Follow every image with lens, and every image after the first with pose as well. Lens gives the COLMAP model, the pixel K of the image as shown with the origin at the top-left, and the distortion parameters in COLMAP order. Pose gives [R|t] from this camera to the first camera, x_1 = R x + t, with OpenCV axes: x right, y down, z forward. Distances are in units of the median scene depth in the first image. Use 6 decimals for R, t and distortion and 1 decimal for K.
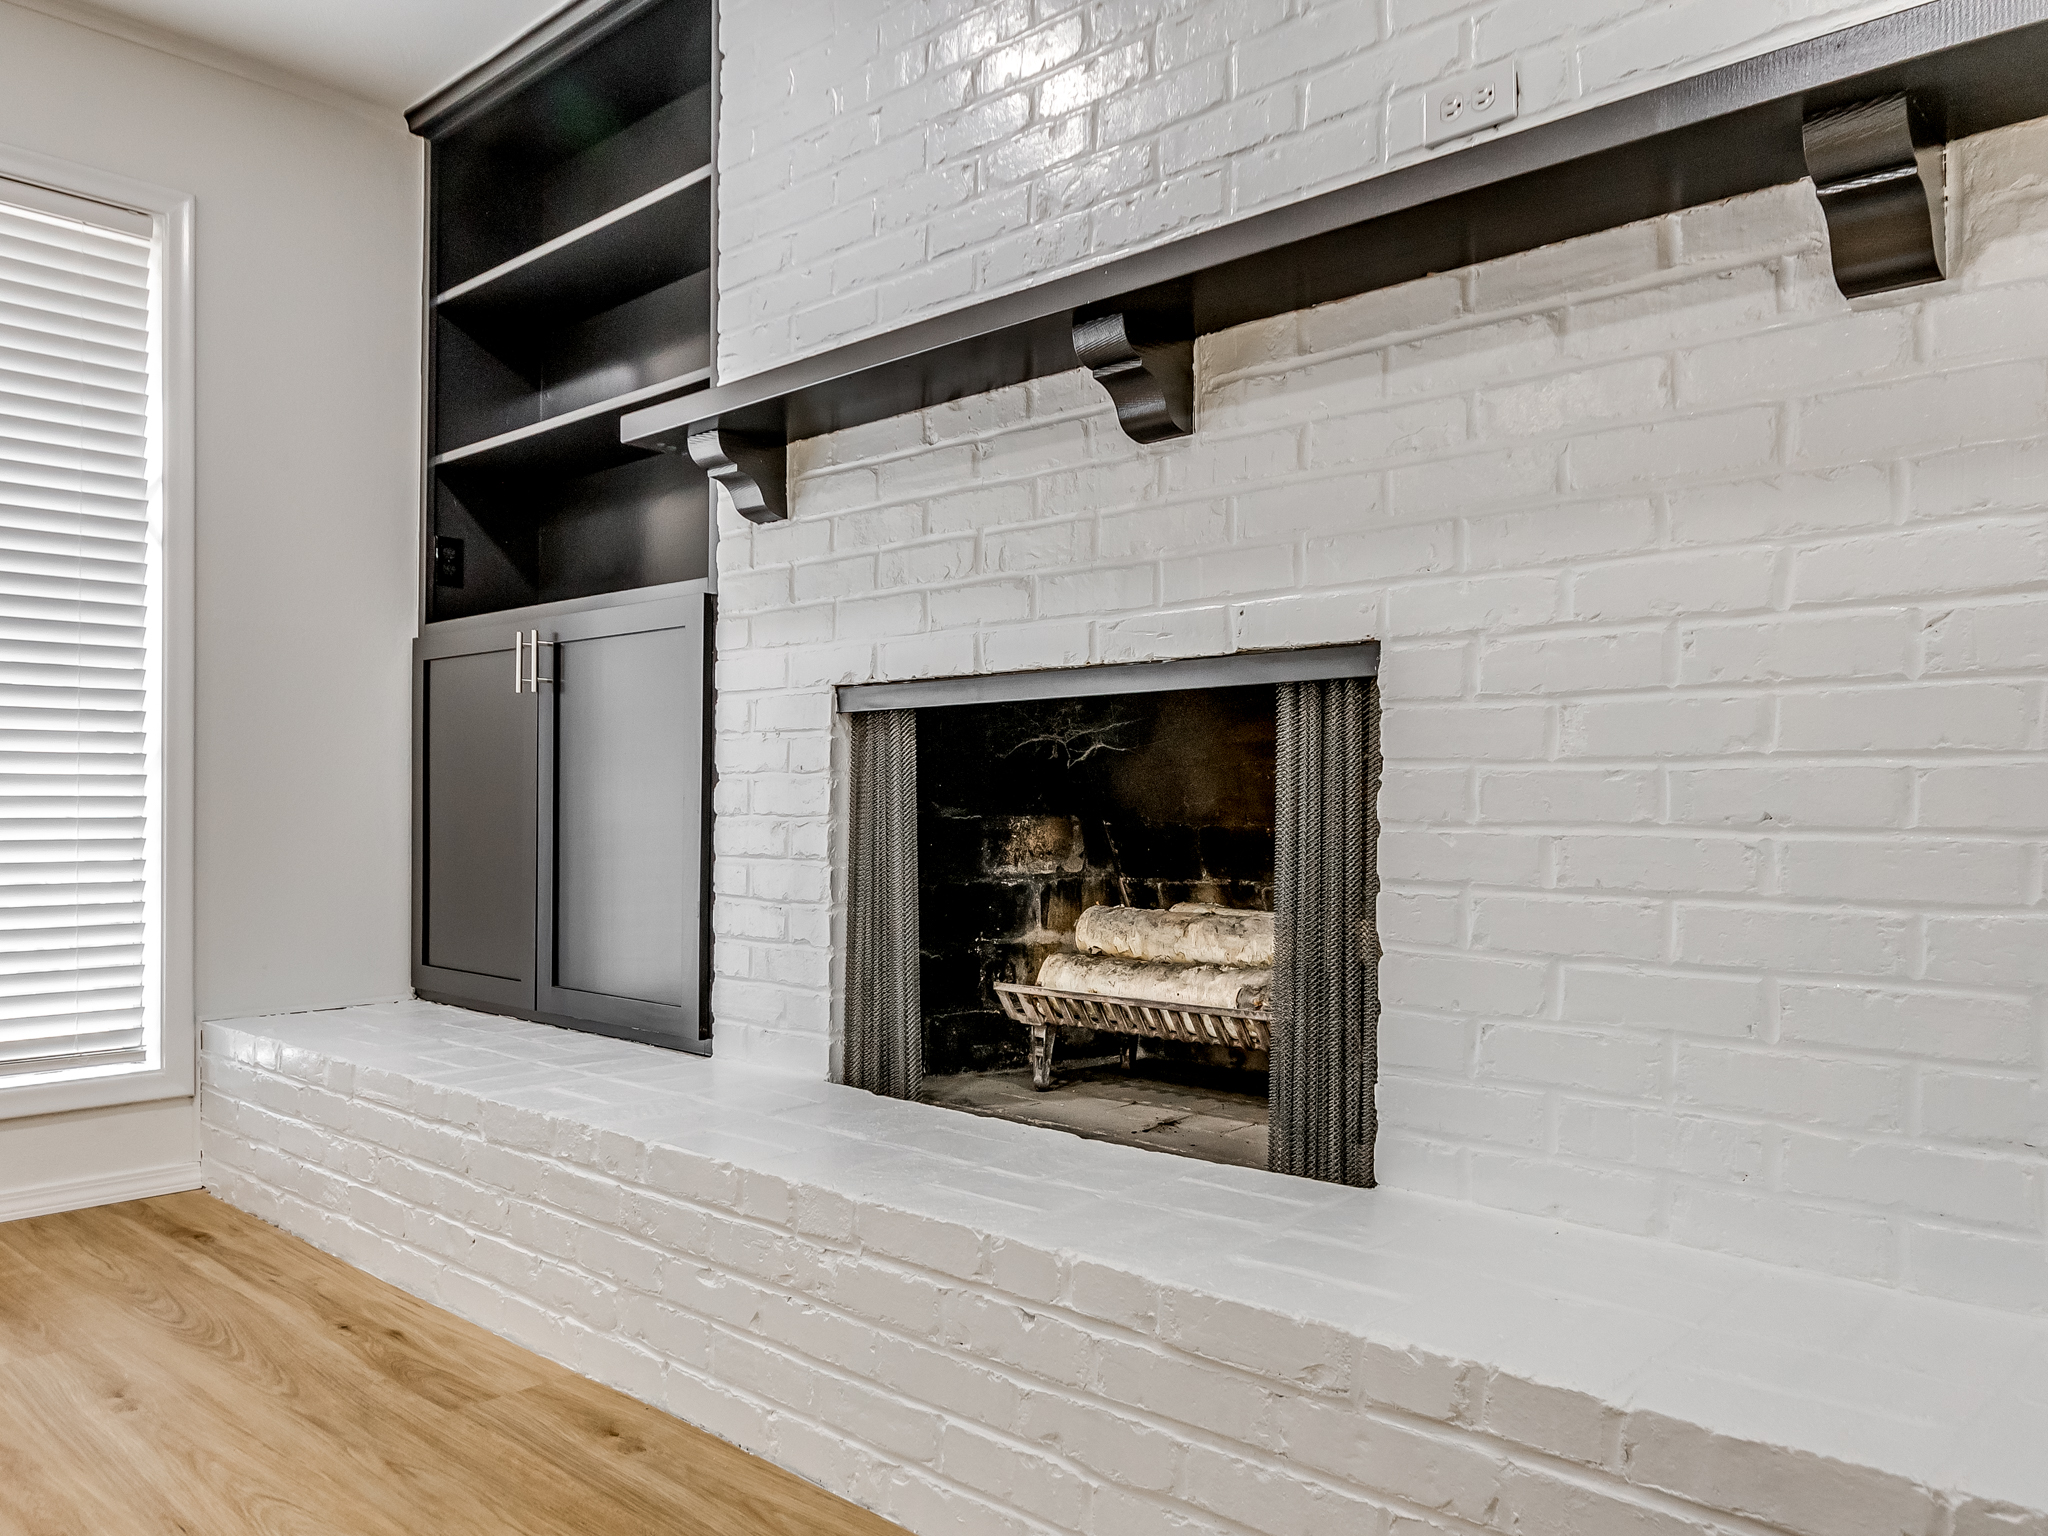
lens RADIAL K [[1493.5, 0, 1041.7], [0, 1493.5, 807.2], [0, 0, 1]] dist [-0.001242, 0.004143]
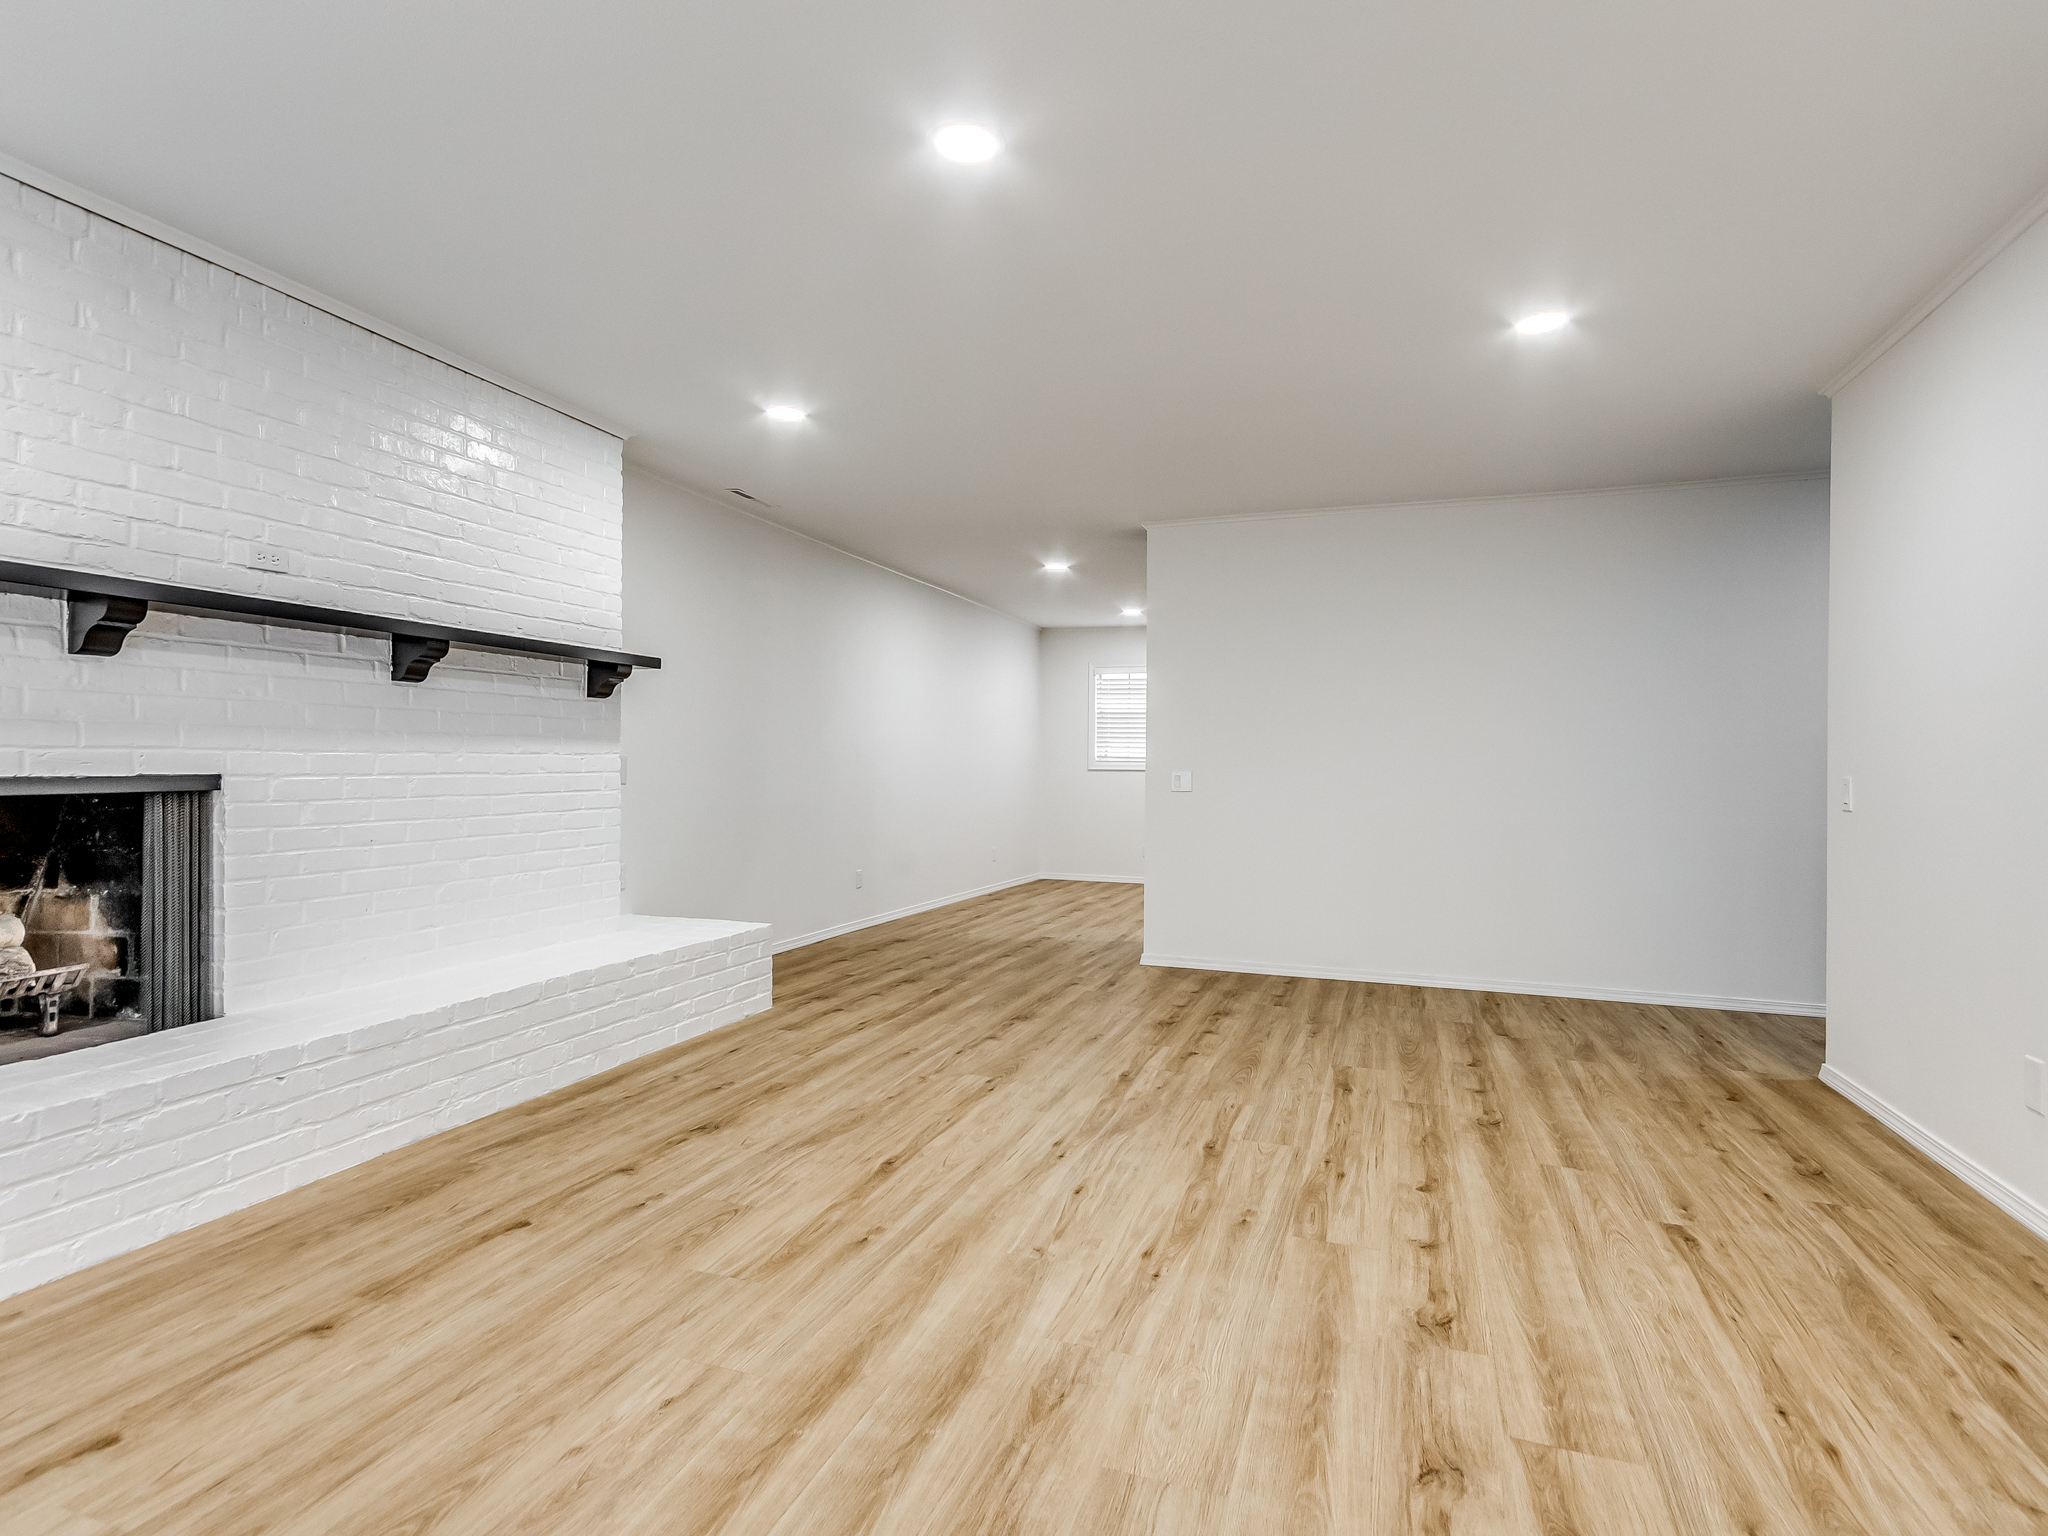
lens RADIAL K [[1080.9, 0, 1027.9], [0, 1080.9, 773.9], [0, 0, 1]] dist [0.007154, 0.000925]
pose [[-0.390474, -0.018111, 0.920436, -1.259975], [-0.010480, 0.999829, 0.015227, -0.107771], [-0.920554, -0.003701, -0.390597, 0.371741]]
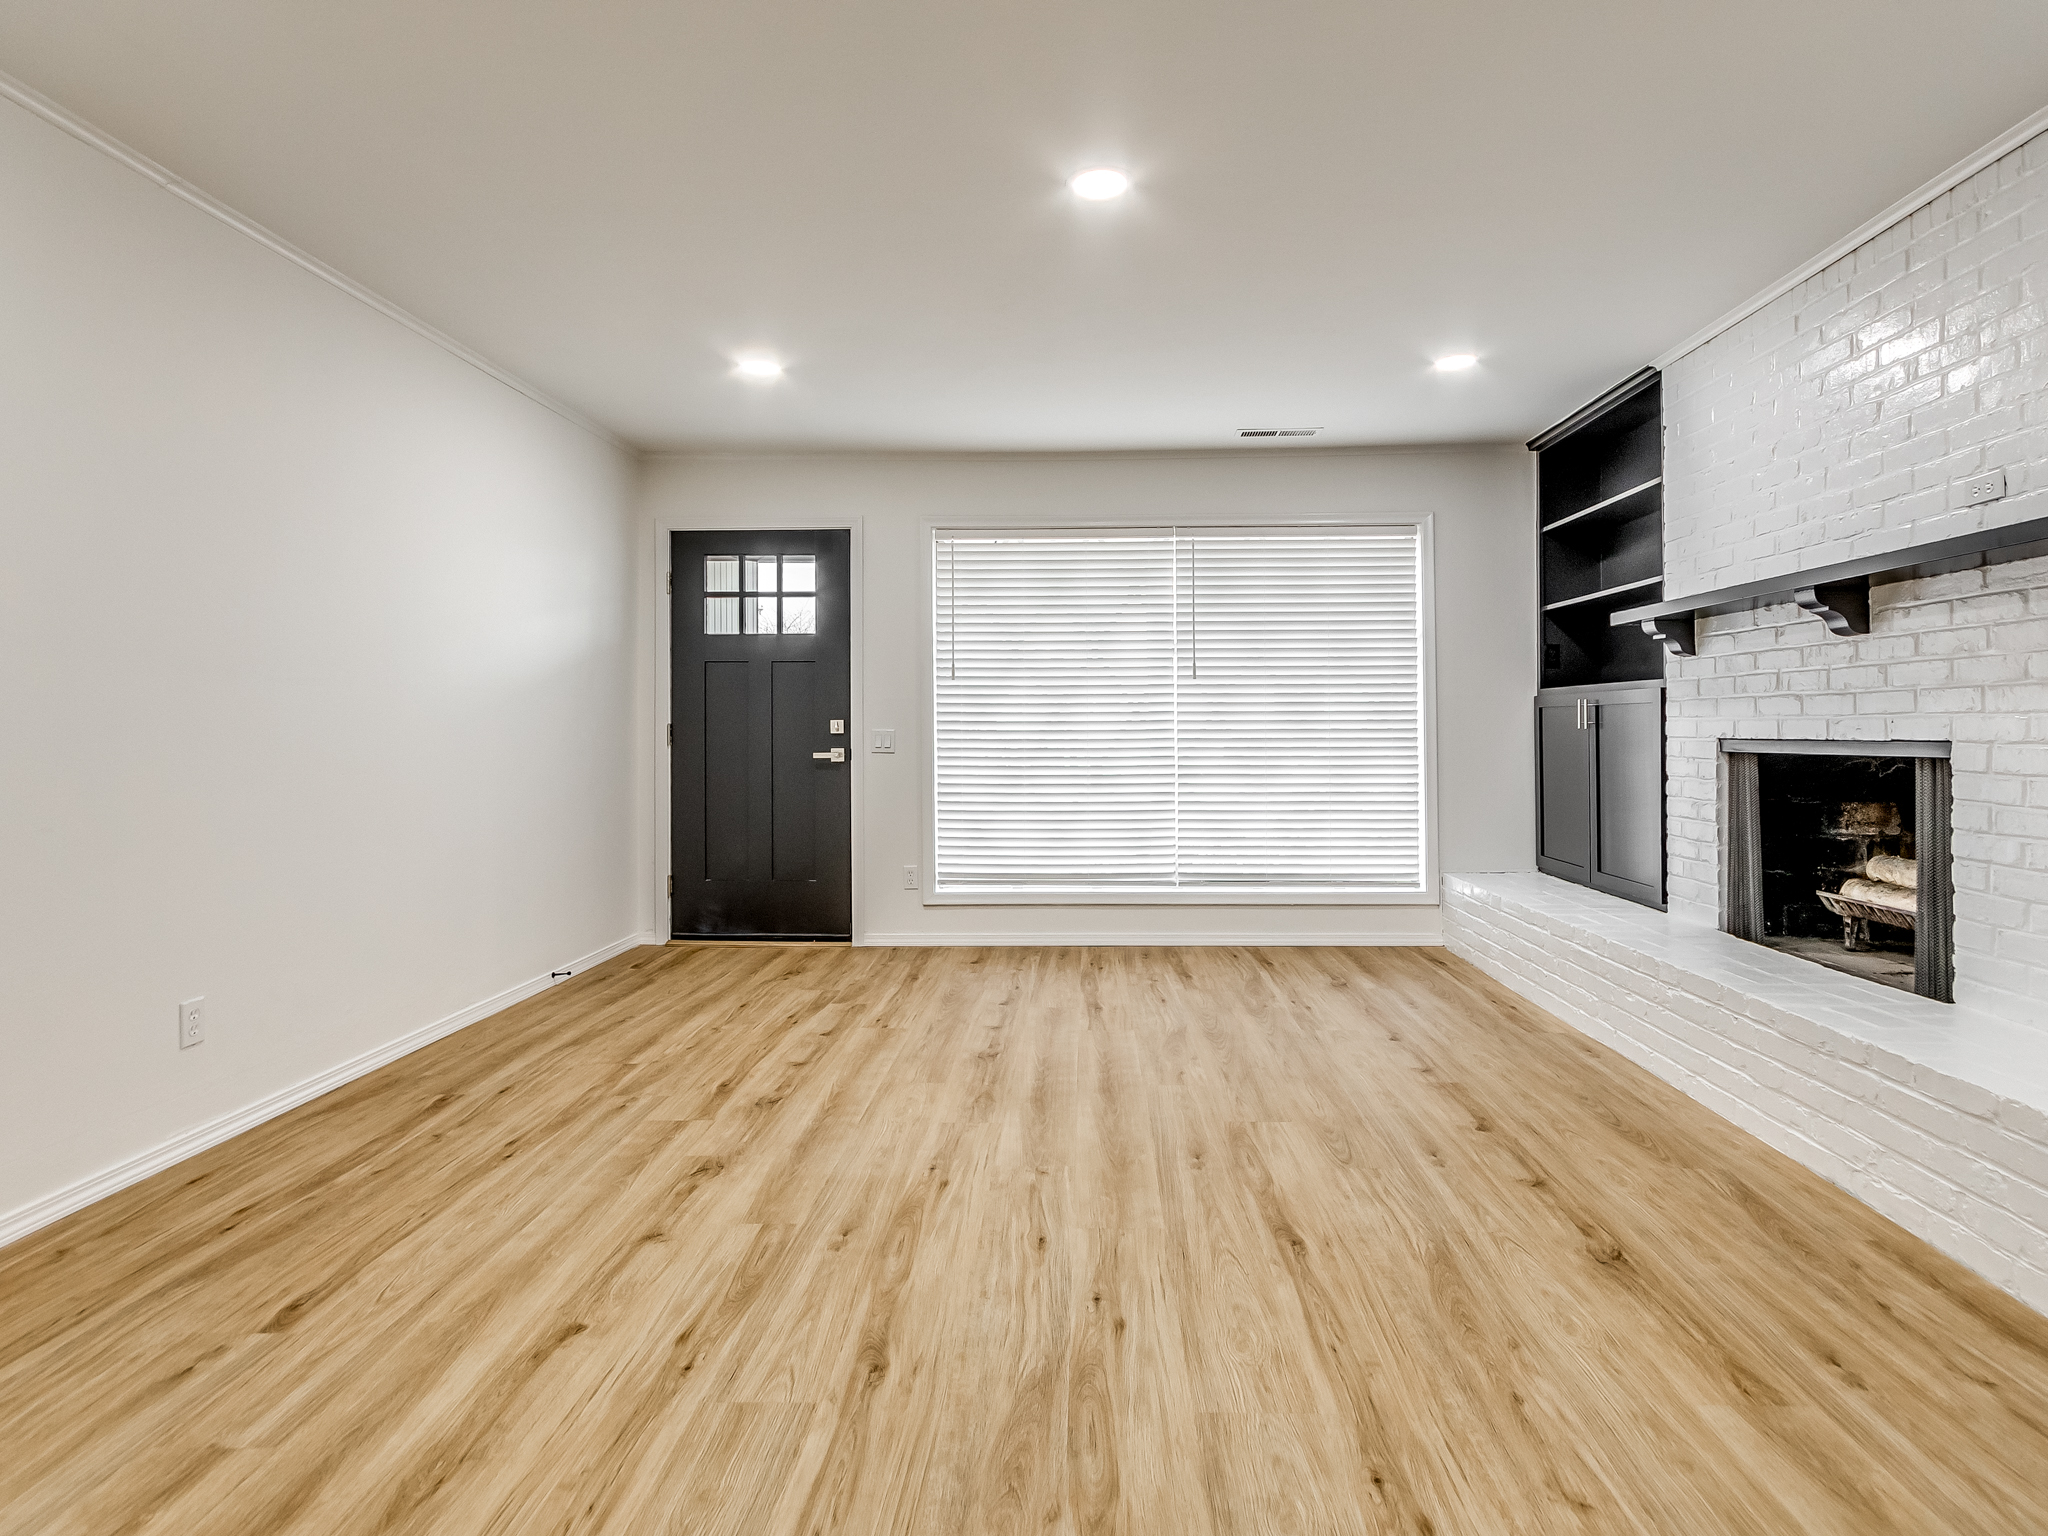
lens RADIAL K [[1080.9, 0, 1051.5], [0, 1080.9, 704.9], [0, 0, 1]] dist [0.007154, 0.000925]
pose [[0.645291, -0.025253, -0.763519, 0.415167], [0.007362, 0.999613, -0.026839, -0.094450], [0.763901, 0.011698, 0.645227, -0.679146]]
